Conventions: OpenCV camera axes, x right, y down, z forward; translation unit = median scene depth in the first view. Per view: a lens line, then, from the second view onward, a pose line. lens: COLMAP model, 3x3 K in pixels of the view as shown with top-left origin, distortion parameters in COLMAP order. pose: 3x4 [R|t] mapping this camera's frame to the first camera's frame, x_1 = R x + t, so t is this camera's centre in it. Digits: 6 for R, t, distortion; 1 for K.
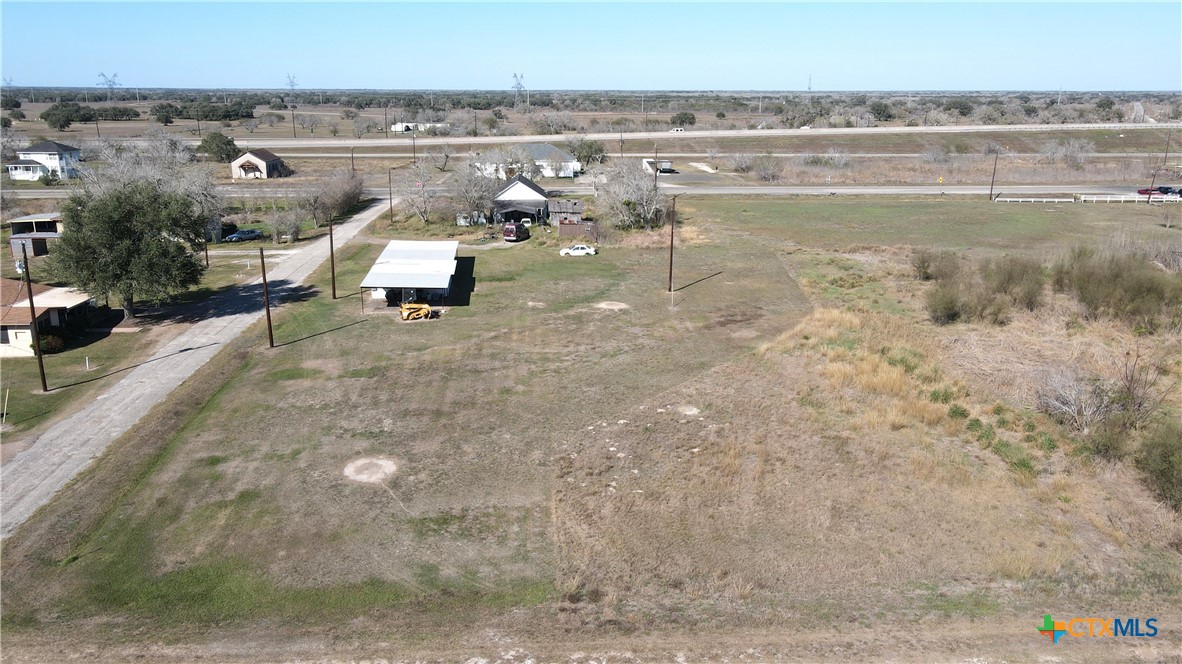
lens RADIAL K [[882.0, 0, 580.2], [0, 882.0, 345.6], [0, 0, 1]] dist [-0.002445, 0.041401]
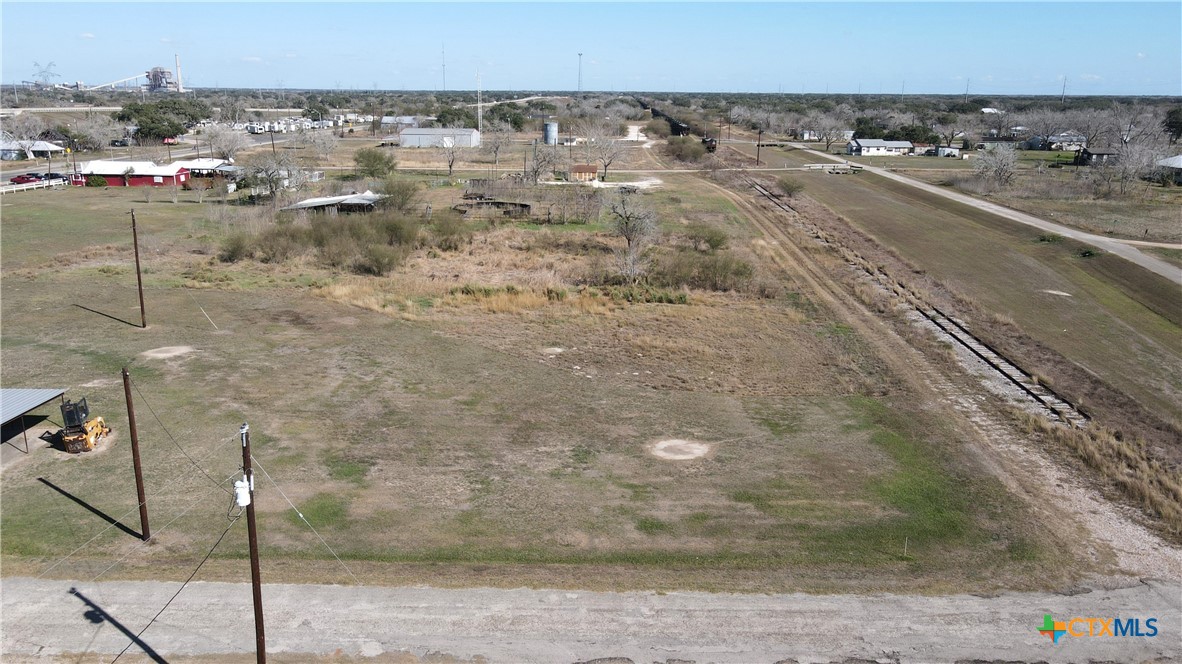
lens RADIAL K [[882.0, 0, 580.2], [0, 882.0, 345.6], [0, 0, 1]] dist [-0.002445, 0.041401]
pose [[0.101256, -0.279770, 0.954713, -0.524601], [0.270671, 0.931192, 0.244170, -0.111013], [-0.957332, 0.233689, 0.170014, 0.399008]]
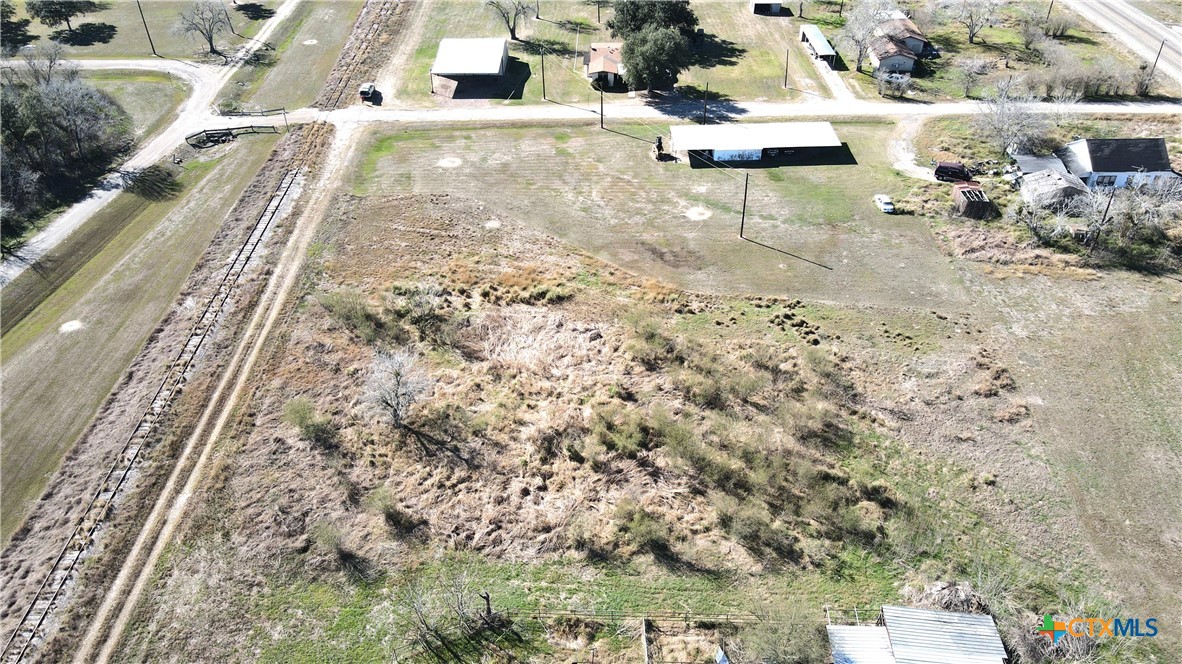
lens RADIAL K [[882.0, 0, 580.2], [0, 882.0, 345.6], [0, 0, 1]] dist [-0.002445, 0.041401]
pose [[-0.063350, 0.623996, -0.778855, 1.035216], [-0.266812, 0.741426, 0.615710, -0.573765], [0.961664, 0.246813, 0.119520, 0.533138]]
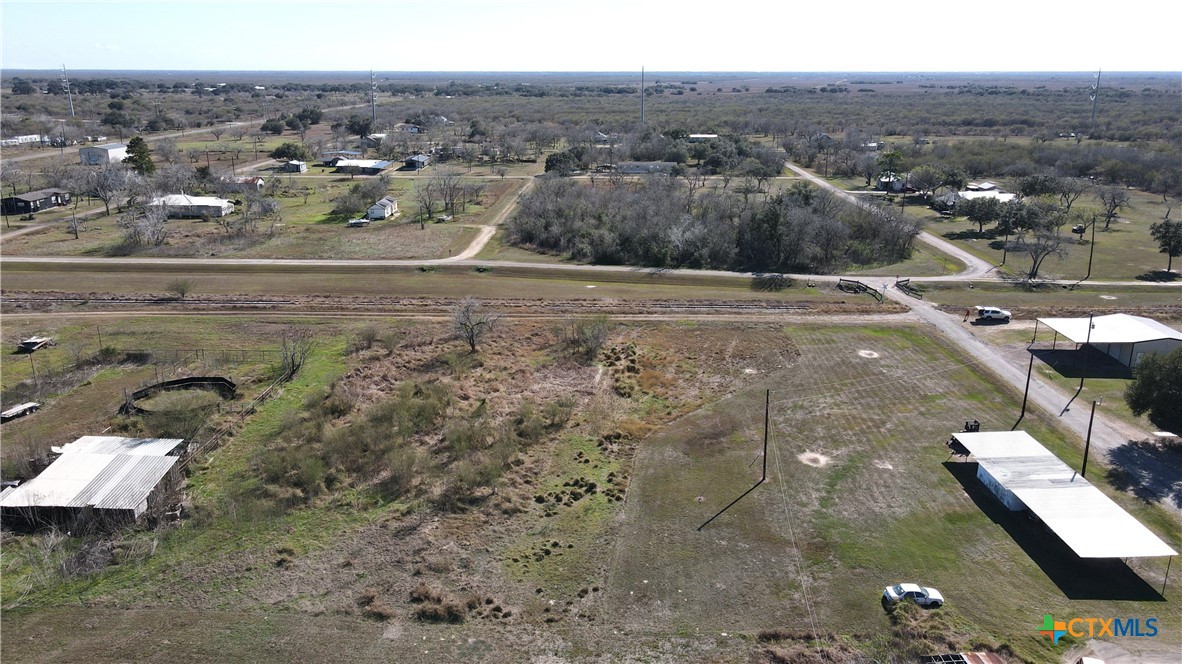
lens RADIAL K [[882.0, 0, 580.2], [0, 882.0, 345.6], [0, 0, 1]] dist [-0.002445, 0.041401]
pose [[-0.996714, -0.028634, 0.075778, 0.196336], [0.018413, 0.830877, 0.556151, -0.623756], [-0.078887, 0.555718, -0.827619, 1.459790]]
